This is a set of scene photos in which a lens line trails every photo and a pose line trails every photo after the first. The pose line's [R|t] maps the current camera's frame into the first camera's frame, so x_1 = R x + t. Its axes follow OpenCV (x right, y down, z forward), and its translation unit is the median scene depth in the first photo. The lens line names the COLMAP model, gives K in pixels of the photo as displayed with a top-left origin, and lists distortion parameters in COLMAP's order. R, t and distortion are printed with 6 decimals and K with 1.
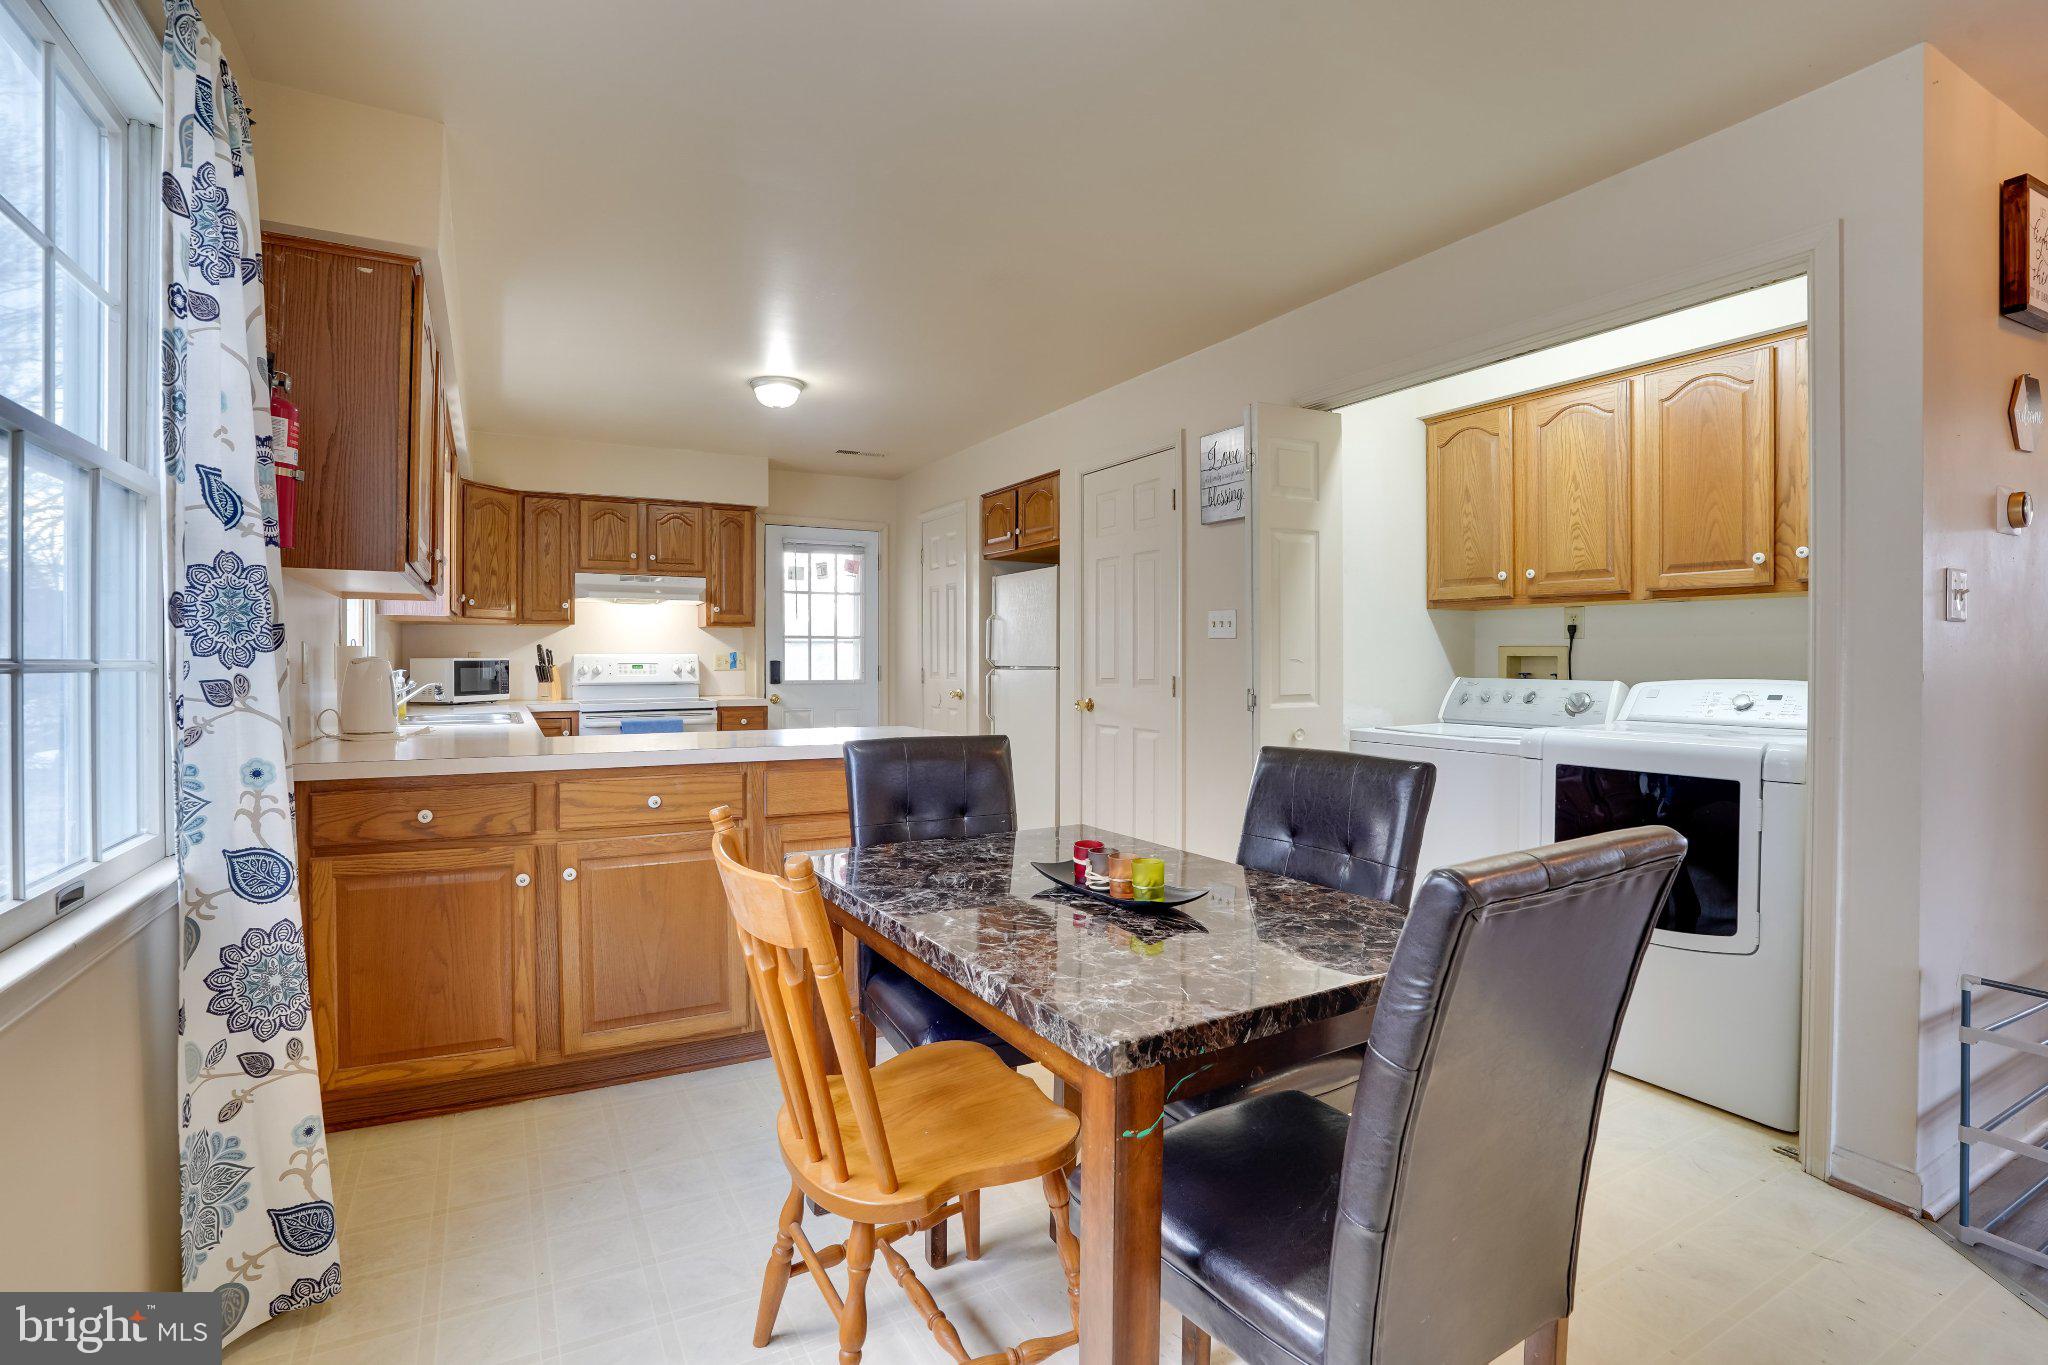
lens RADIAL K [[993.6, 0, 1017.9], [0, 993.6, 675.5], [0, 0, 1]] dist [-0.072955, 0.033036]
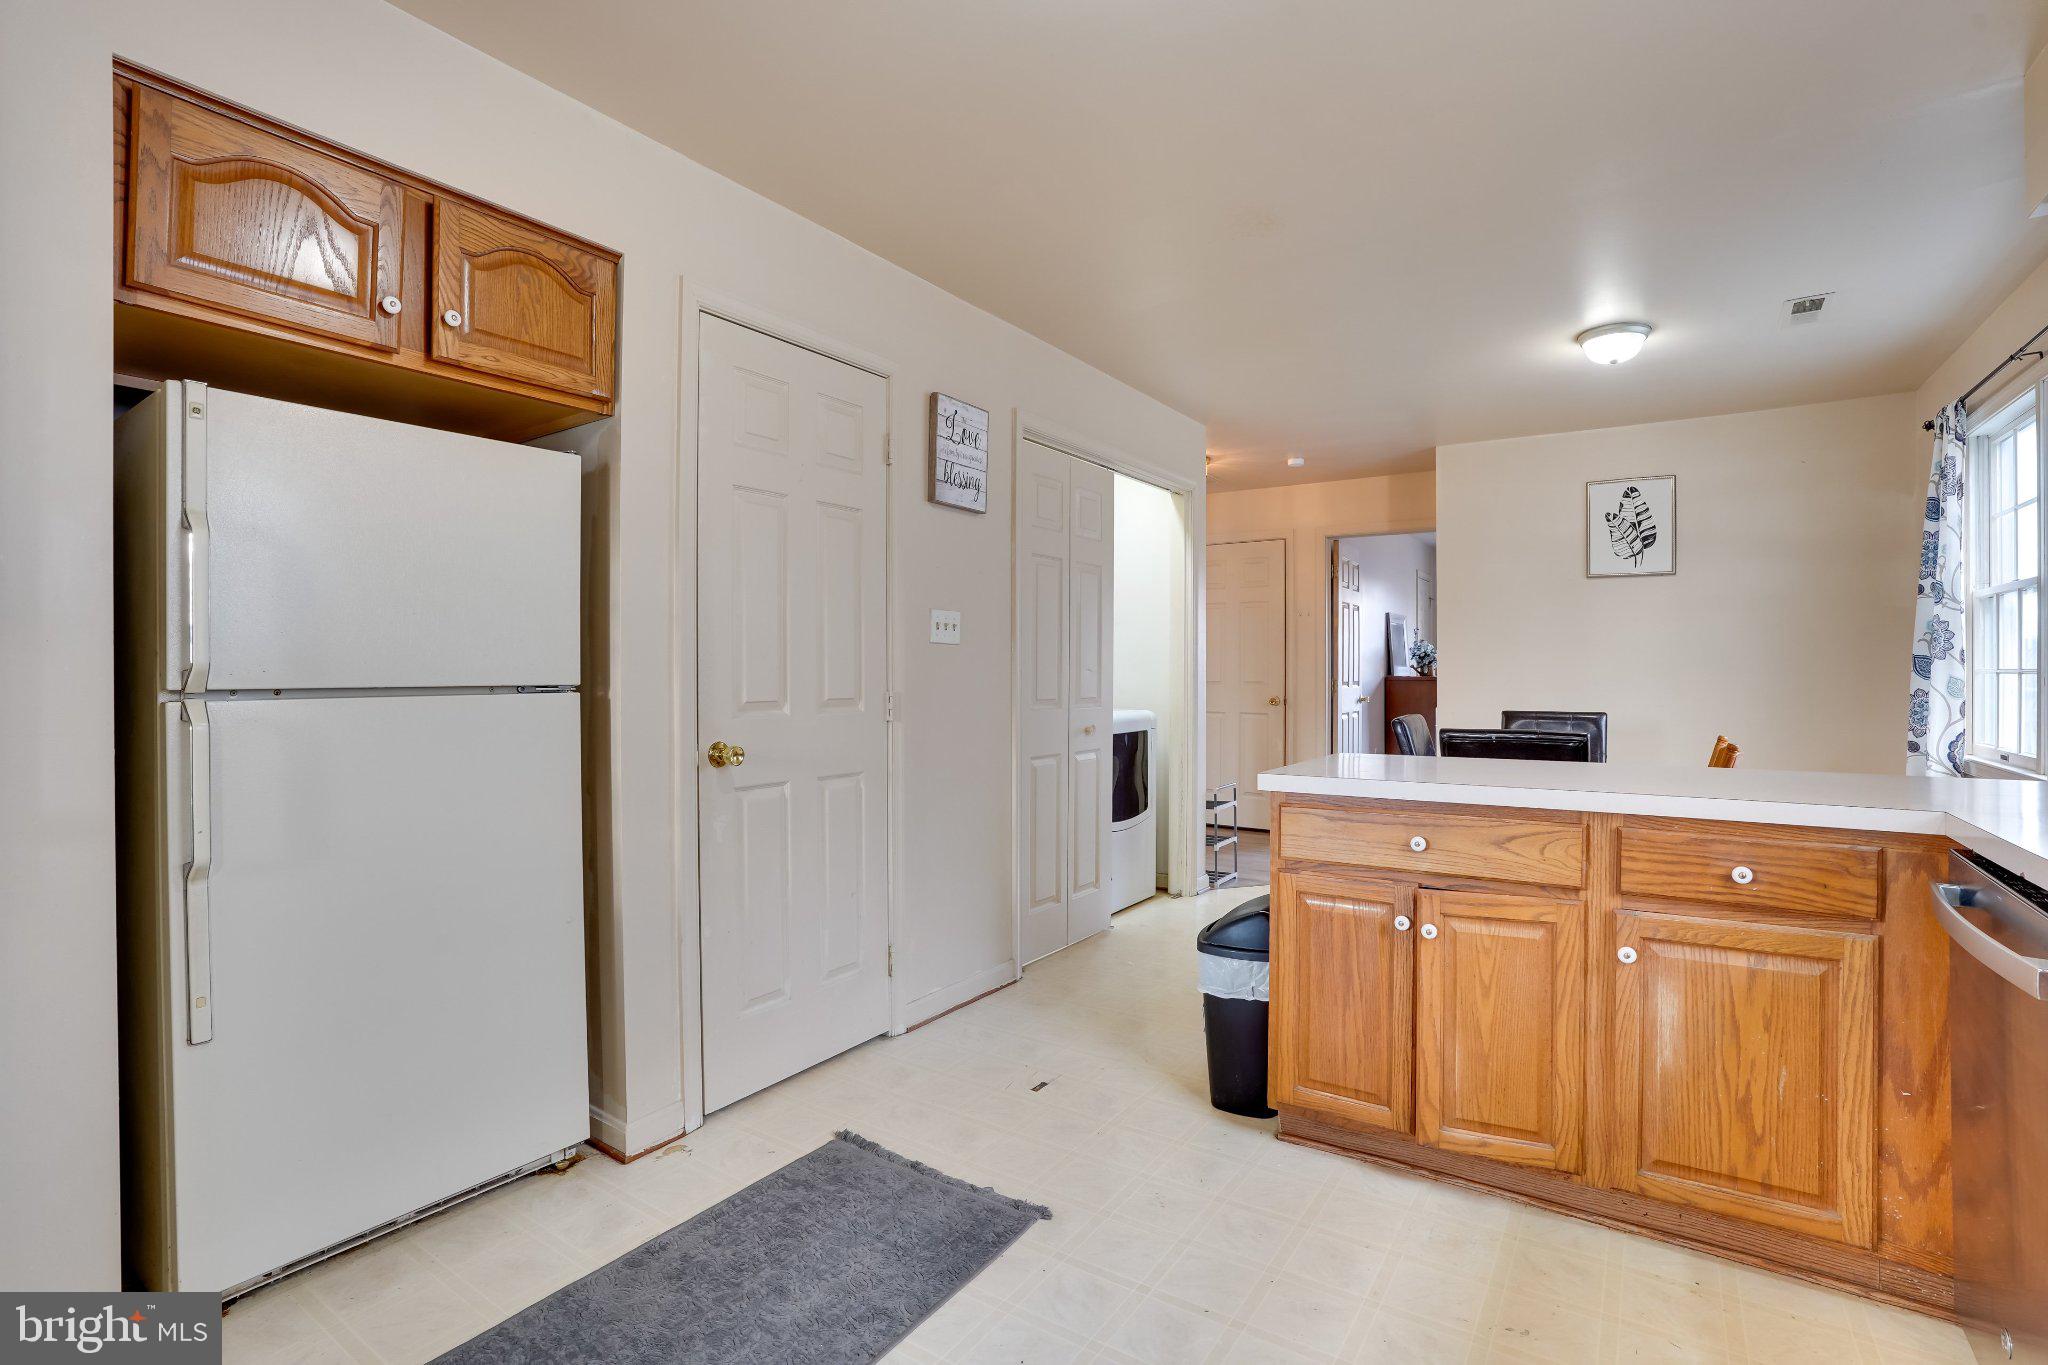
lens RADIAL K [[993.6, 0, 1017.9], [0, 993.6, 675.5], [0, 0, 1]] dist [-0.072955, 0.033036]
pose [[-0.473811, -0.004546, 0.880615, -0.562938], [0.016870, 0.999756, 0.014238, -0.021474], [-0.880465, 0.021602, -0.473618, 1.343283]]
